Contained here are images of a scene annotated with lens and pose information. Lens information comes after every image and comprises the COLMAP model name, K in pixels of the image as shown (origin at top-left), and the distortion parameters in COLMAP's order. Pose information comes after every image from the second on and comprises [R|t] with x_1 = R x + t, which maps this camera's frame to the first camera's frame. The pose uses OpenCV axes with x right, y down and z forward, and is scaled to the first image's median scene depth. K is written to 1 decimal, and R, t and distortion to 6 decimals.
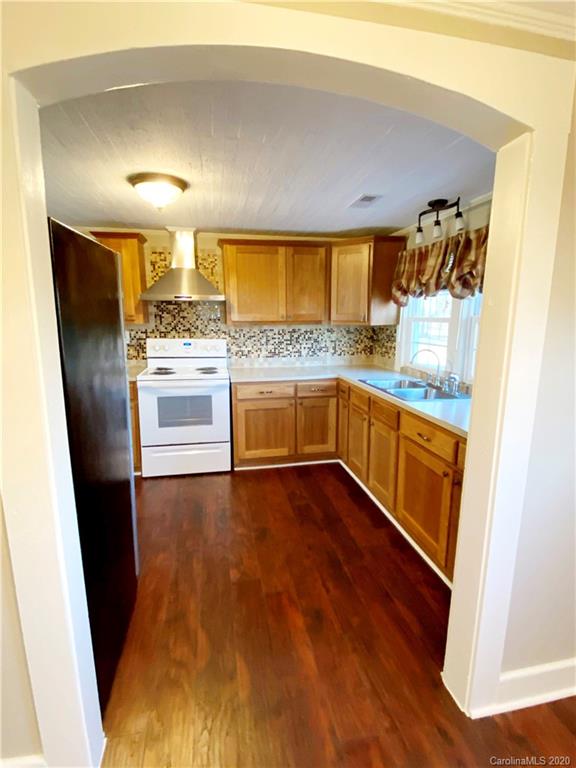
lens RADIAL K [[376.4, 0, 288.4], [0, 376.4, 384.5], [0, 0, 1]] dist [-0.004220, -0.005022]
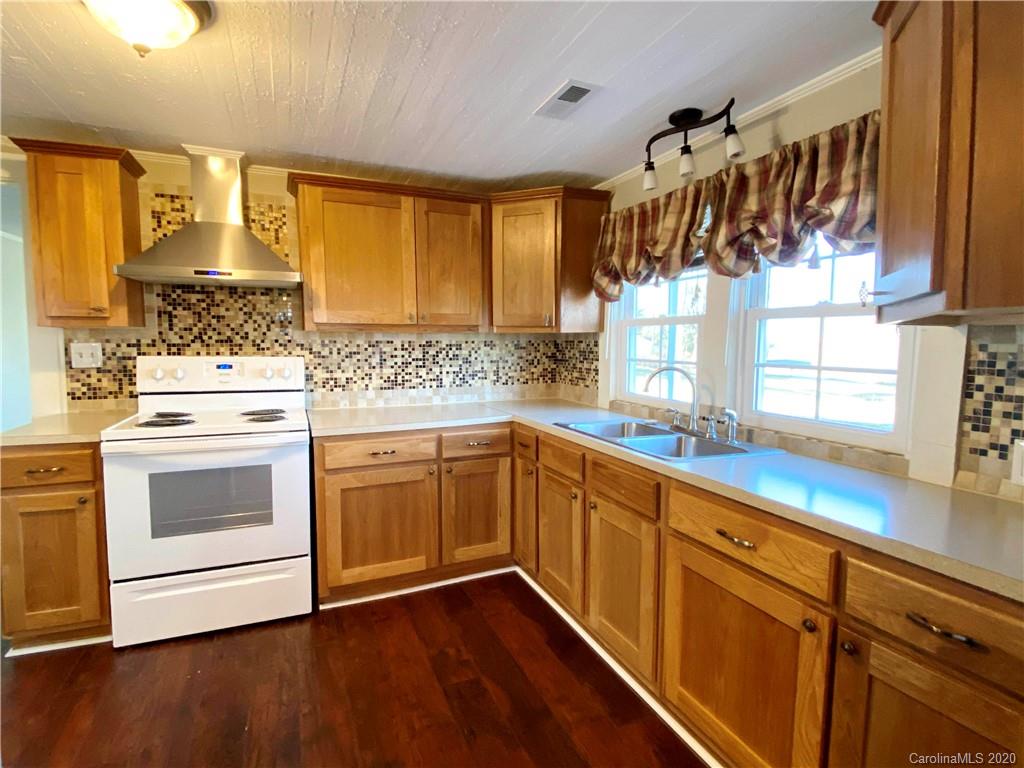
lens RADIAL K [[501.9, 0, 515.7], [0, 501.9, 383.8], [0, 0, 1]] dist [-0.004220, -0.005022]
pose [[0.975416, -0.014899, 0.219866, -0.030533], [0.036087, 0.995043, -0.092667, -0.004599], [-0.217395, 0.098323, 0.971119, 0.262492]]
